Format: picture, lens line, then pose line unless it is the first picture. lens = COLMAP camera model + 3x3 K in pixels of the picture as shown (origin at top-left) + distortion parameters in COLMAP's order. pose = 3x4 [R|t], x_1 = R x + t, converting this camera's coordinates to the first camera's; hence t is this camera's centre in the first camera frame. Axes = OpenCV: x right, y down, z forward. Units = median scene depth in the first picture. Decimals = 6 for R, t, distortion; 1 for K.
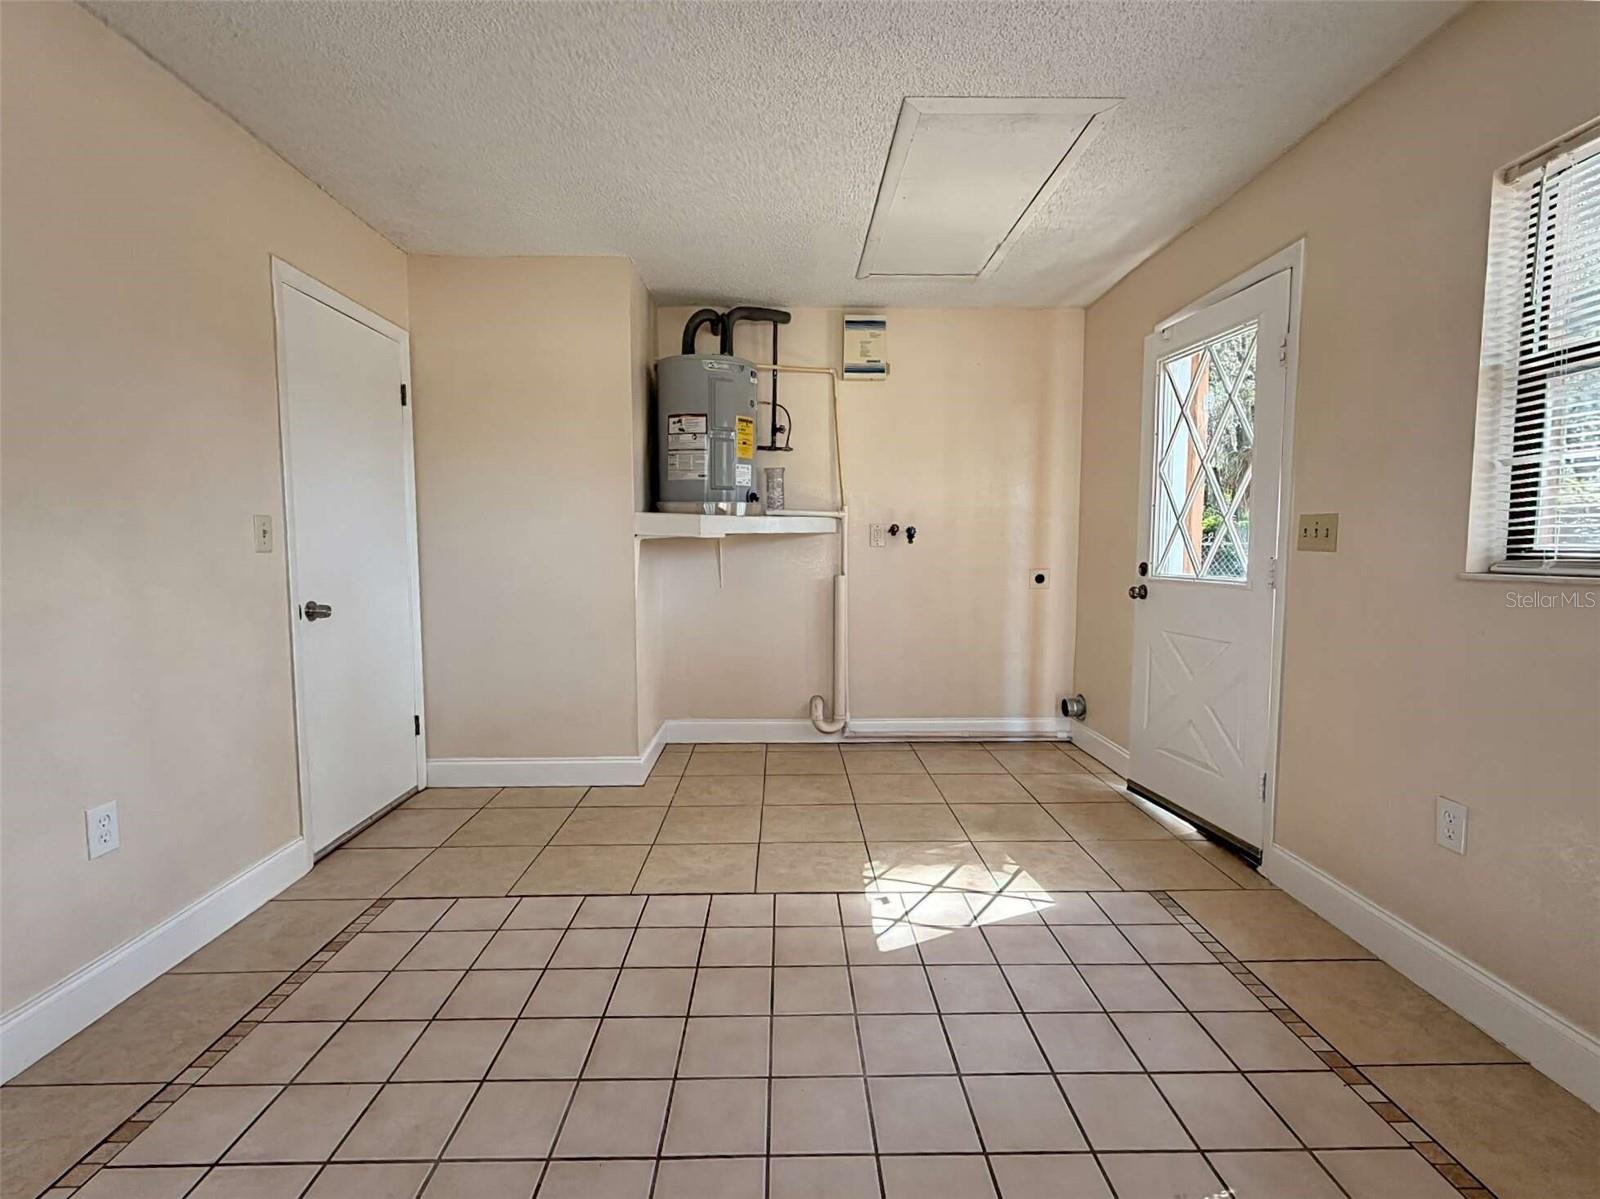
lens RADIAL K [[746.2, 0, 800.0], [0, 746.2, 599.5], [0, 0, 1]] dist [-0.001132, -0.000094]
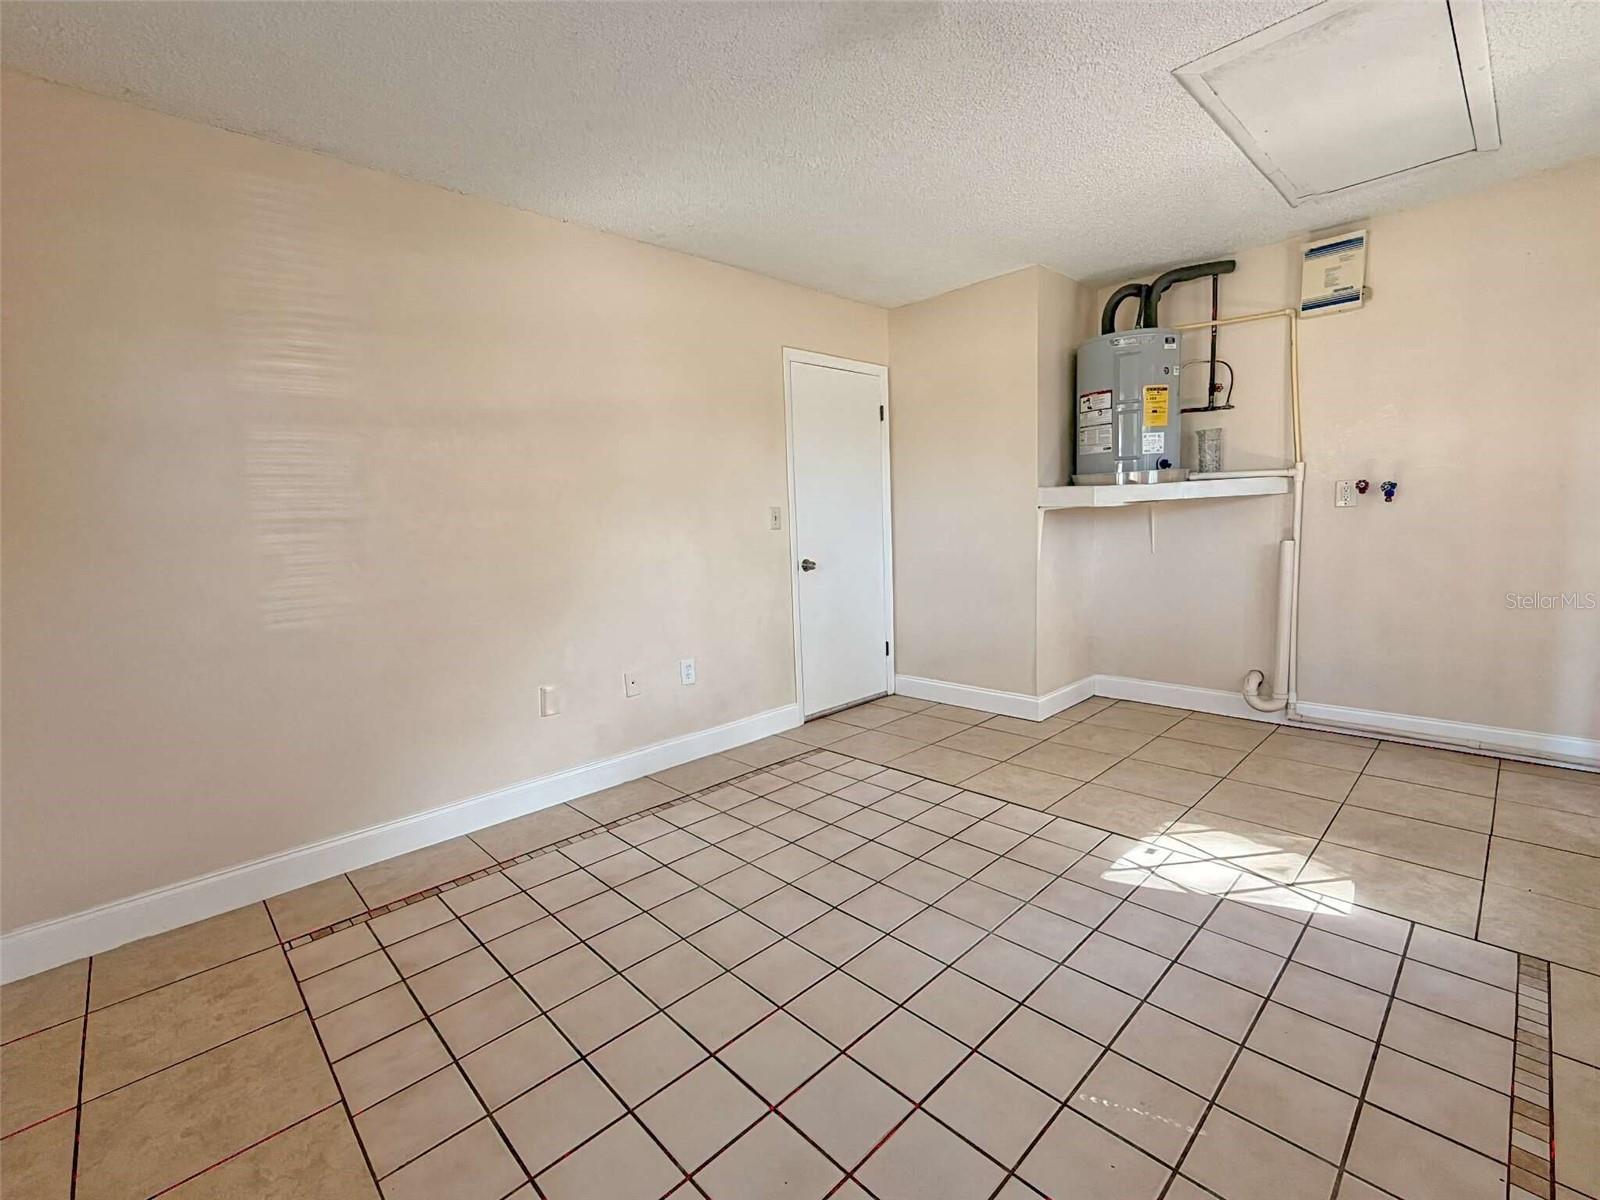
lens RADIAL K [[746.2, 0, 800.0], [0, 746.2, 600.0], [0, 0, 1]] dist [-0.001132, -0.000094]
pose [[0.657755, 0.058426, -0.750962, 0.399562], [-0.017750, 0.997913, 0.062093, -0.007002], [0.753023, -0.027512, 0.657419, -0.044934]]
